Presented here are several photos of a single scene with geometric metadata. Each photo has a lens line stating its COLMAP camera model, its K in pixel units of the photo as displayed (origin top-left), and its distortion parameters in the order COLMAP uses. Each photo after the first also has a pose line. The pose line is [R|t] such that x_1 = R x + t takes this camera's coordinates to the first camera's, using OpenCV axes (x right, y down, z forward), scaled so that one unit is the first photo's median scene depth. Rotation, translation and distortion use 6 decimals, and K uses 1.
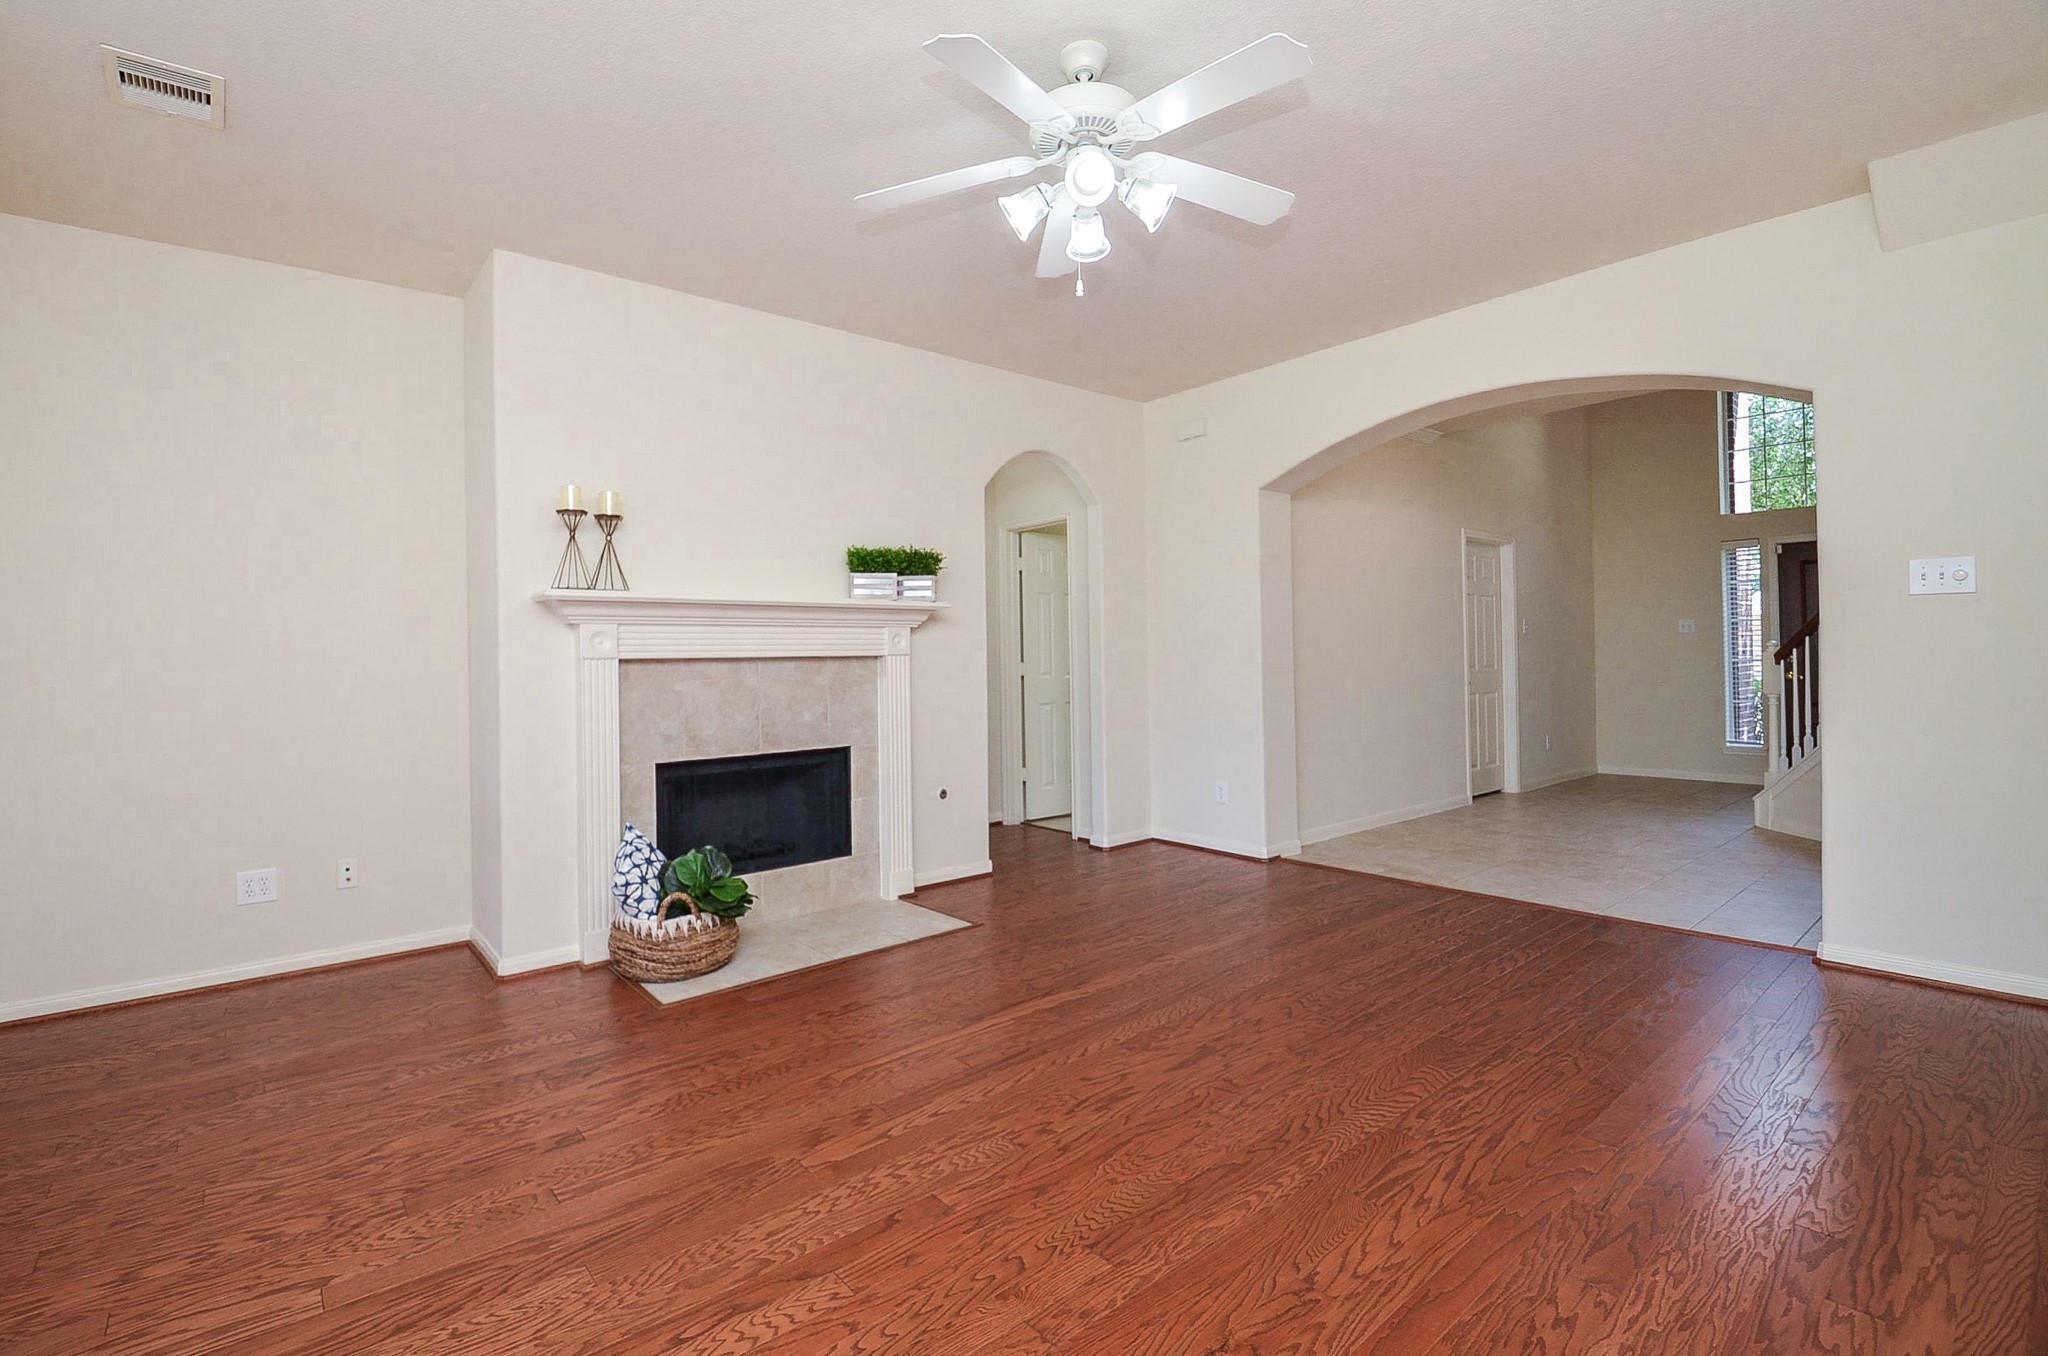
lens RADIAL K [[911.0, 0, 1016.8], [0, 911.0, 662.1], [0, 0, 1]] dist [0.005205, -0.009360]
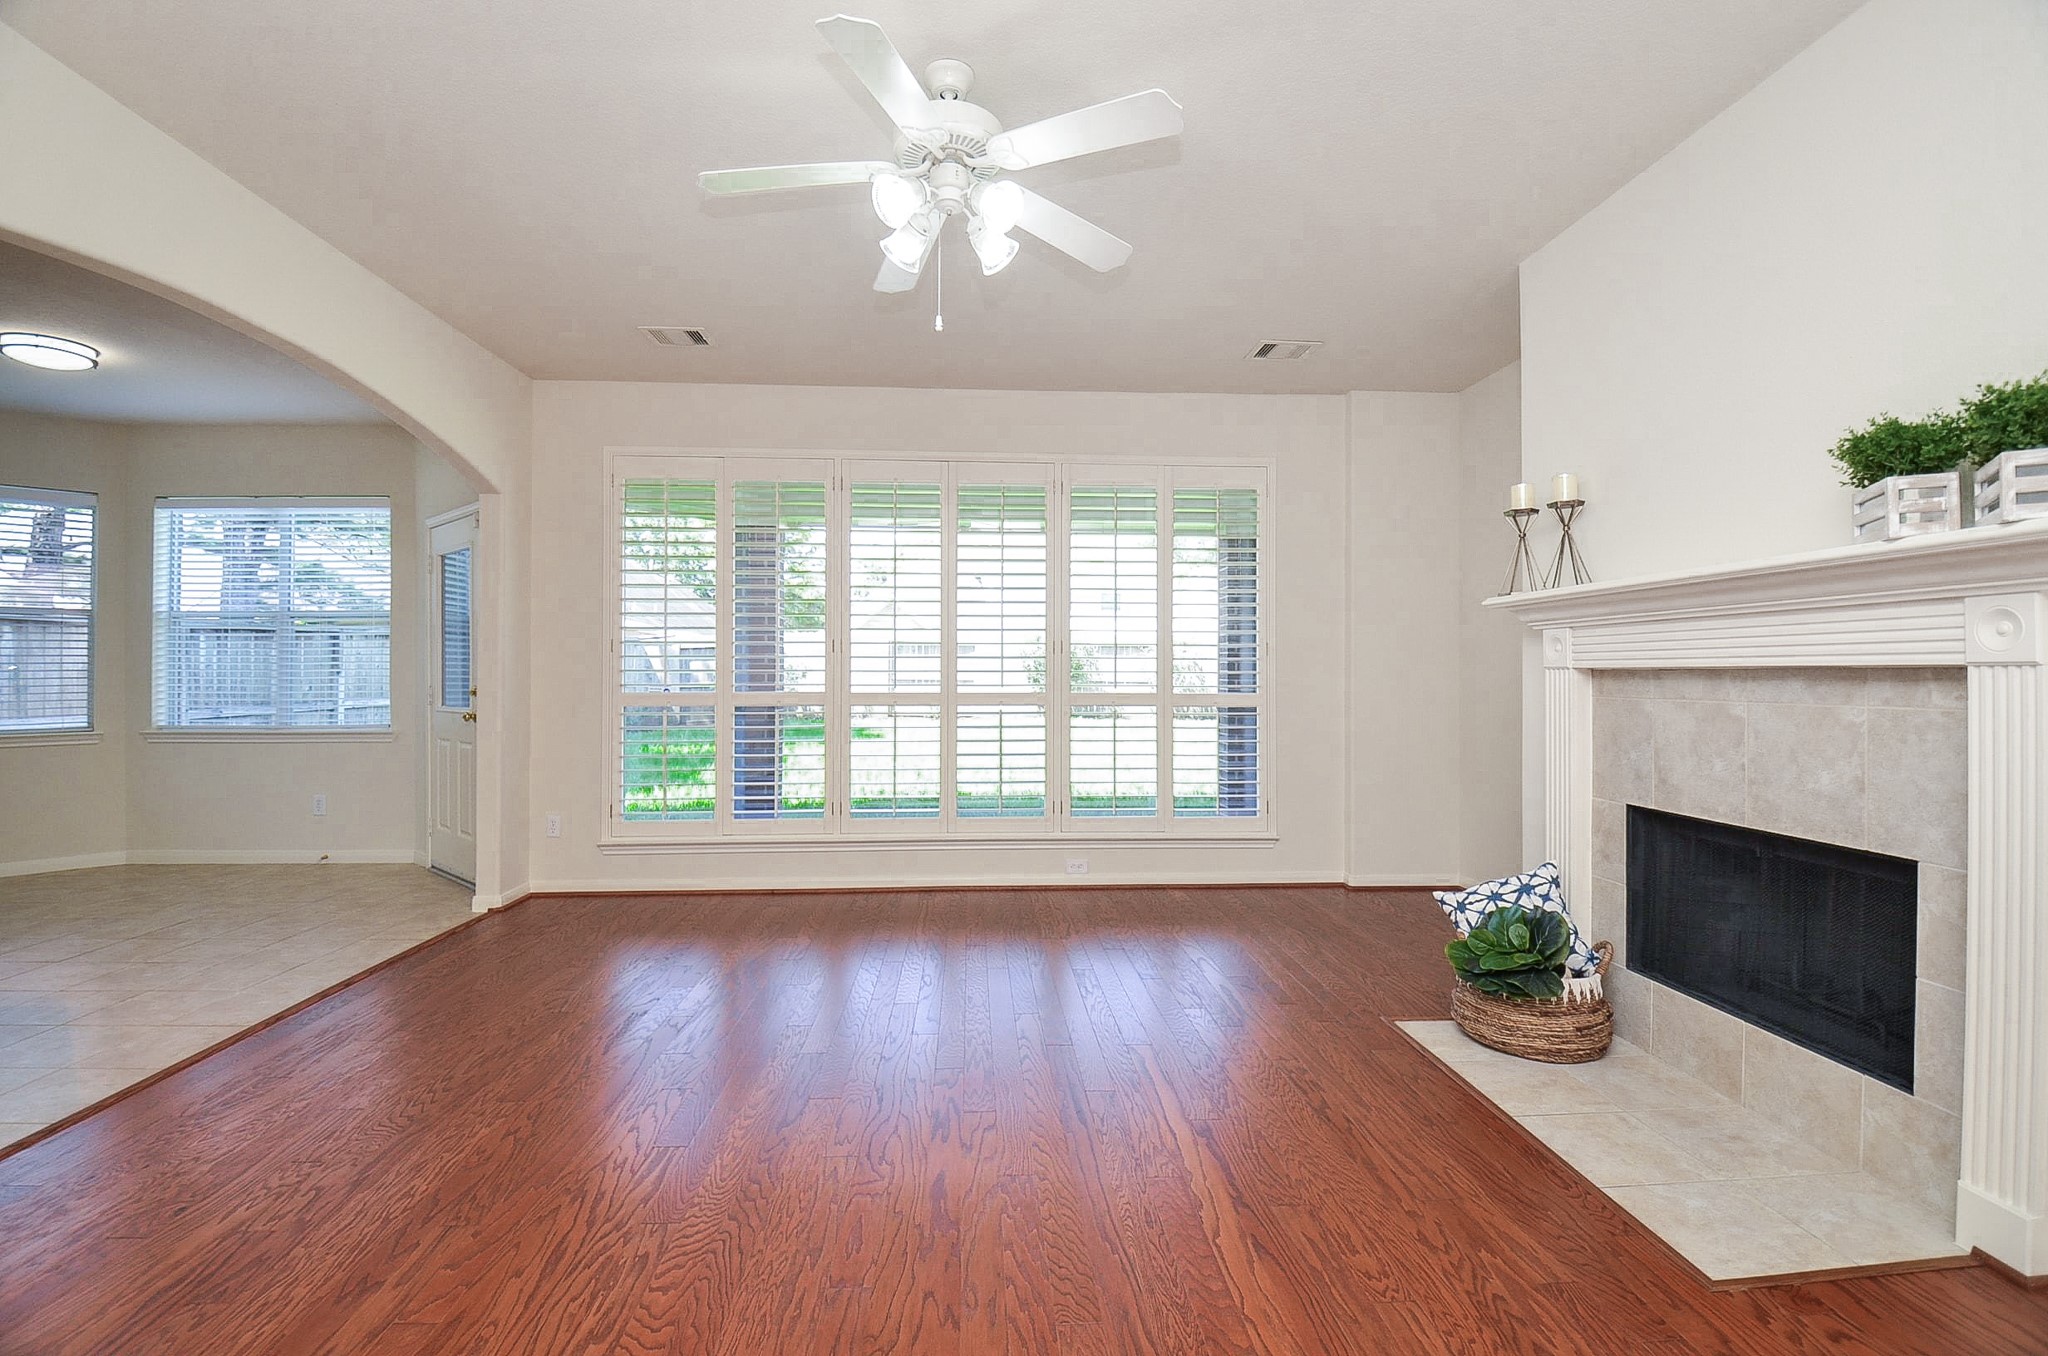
lens RADIAL K [[911.0, 0, 1007.9], [0, 911.0, 668.3], [0, 0, 1]] dist [0.005205, -0.009360]
pose [[-0.608123, 0.009052, -0.793791, 0.555027], [0.002141, 0.999950, 0.009762, -0.013424], [0.793840, 0.004237, -0.608112, 1.098400]]
